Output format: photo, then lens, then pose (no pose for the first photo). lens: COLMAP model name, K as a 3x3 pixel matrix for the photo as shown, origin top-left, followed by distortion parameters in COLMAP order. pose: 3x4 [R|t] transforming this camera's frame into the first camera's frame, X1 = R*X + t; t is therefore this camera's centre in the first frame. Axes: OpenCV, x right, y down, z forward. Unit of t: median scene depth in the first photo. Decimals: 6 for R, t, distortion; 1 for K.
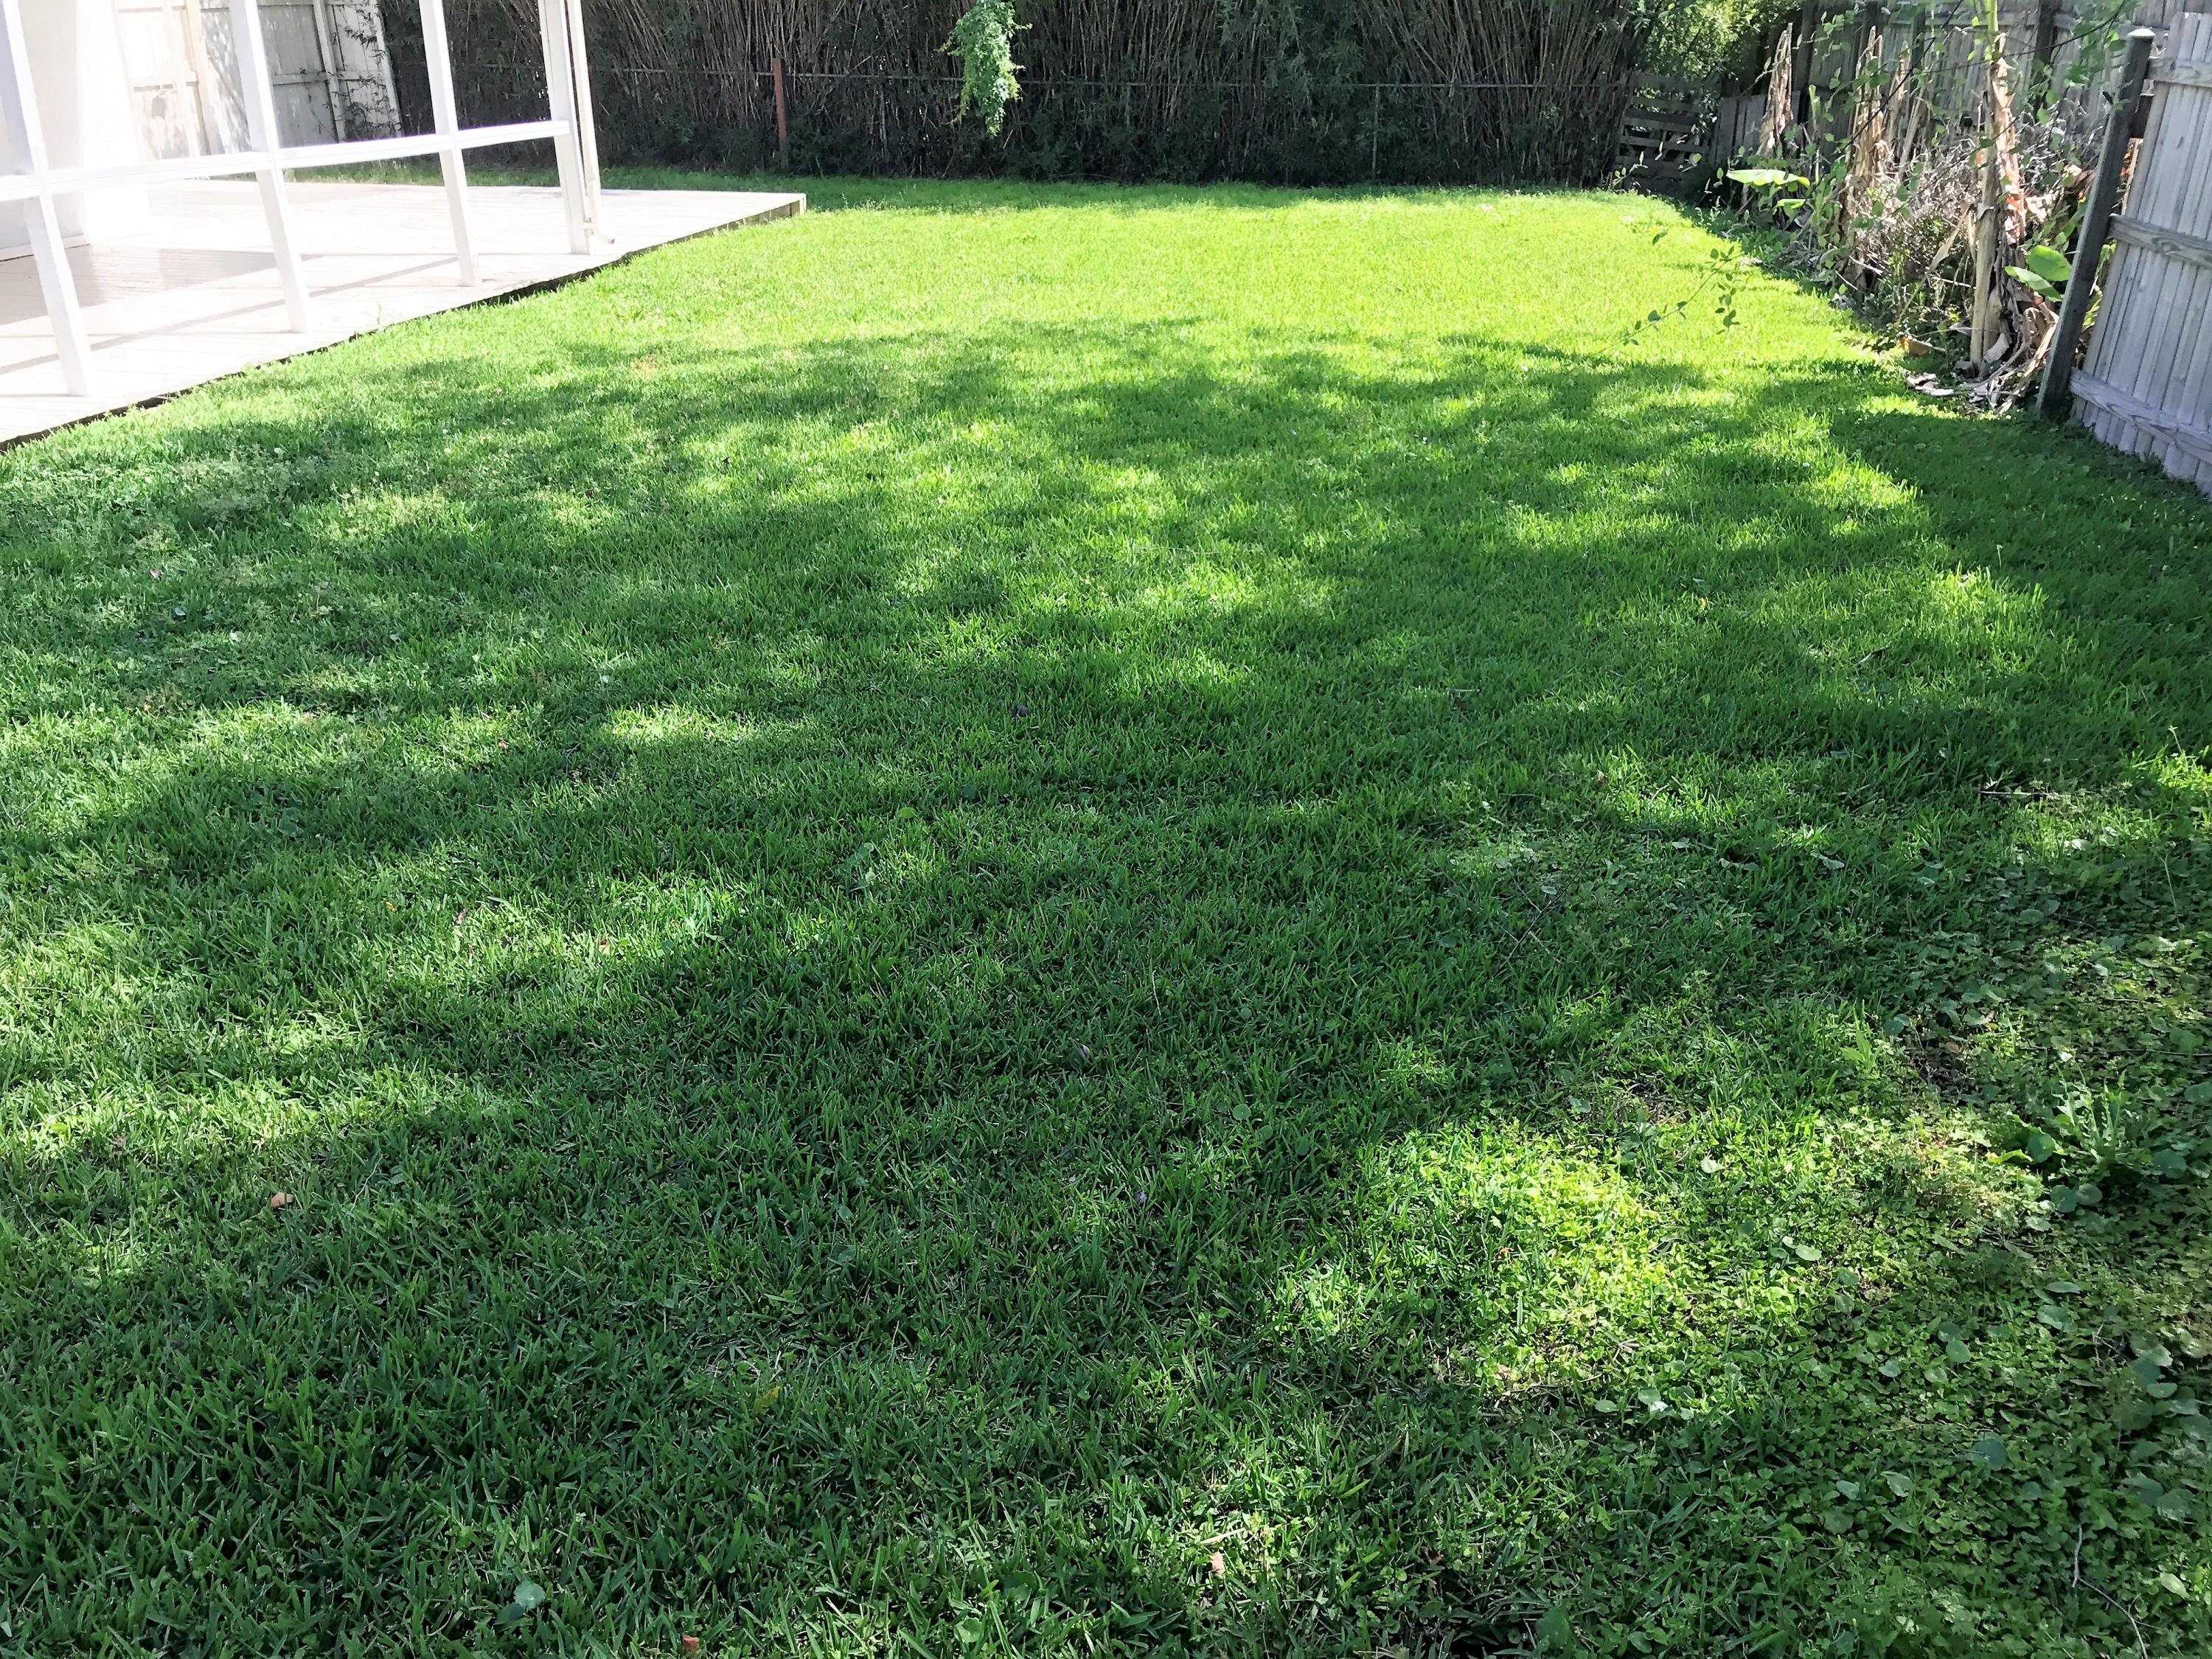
lens RADIAL K [[1793.7, 0, 1094.8], [0, 1793.7, 830.3], [0, 0, 1]] dist [0.042202, -0.069120]
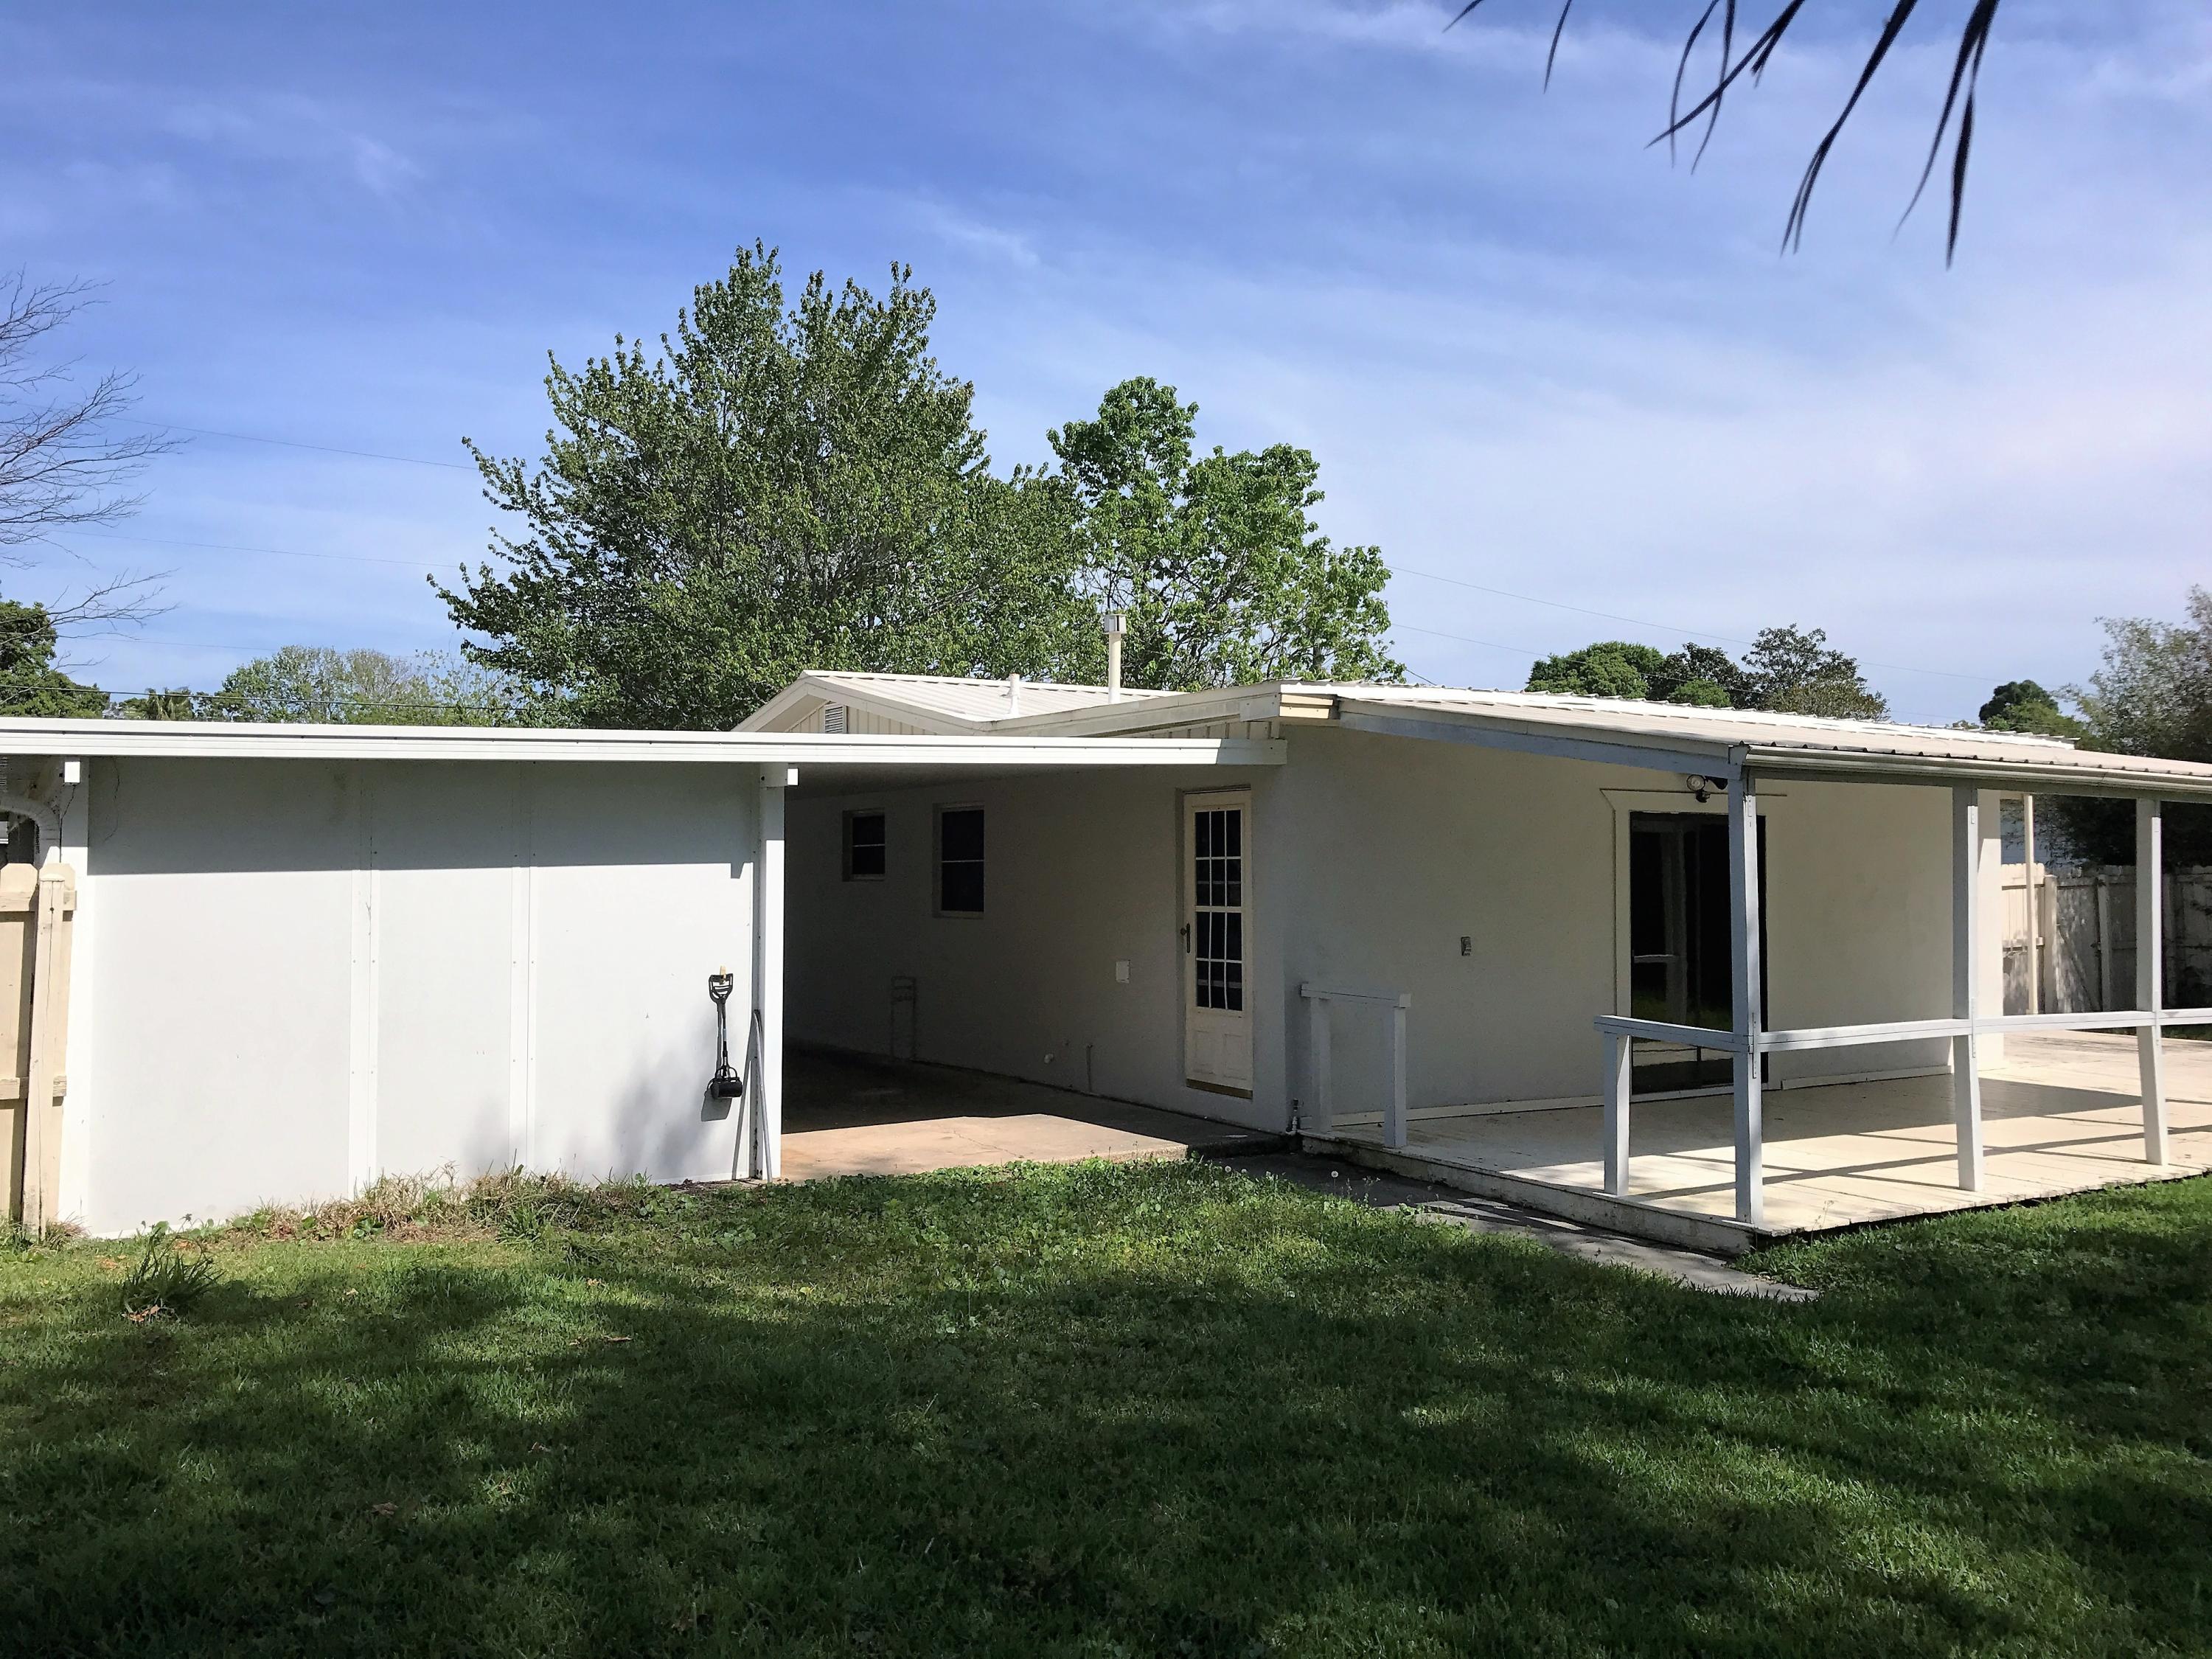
lens RADIAL K [[1793.7, 0, 1094.8], [0, 1793.7, 830.3], [0, 0, 1]] dist [0.042202, -0.069120]
pose [[0.628739, -0.023146, -0.777272, 0.025667], [-0.318749, 0.904053, -0.284759, 0.091357], [0.709286, 0.426794, 0.561035, -0.252602]]
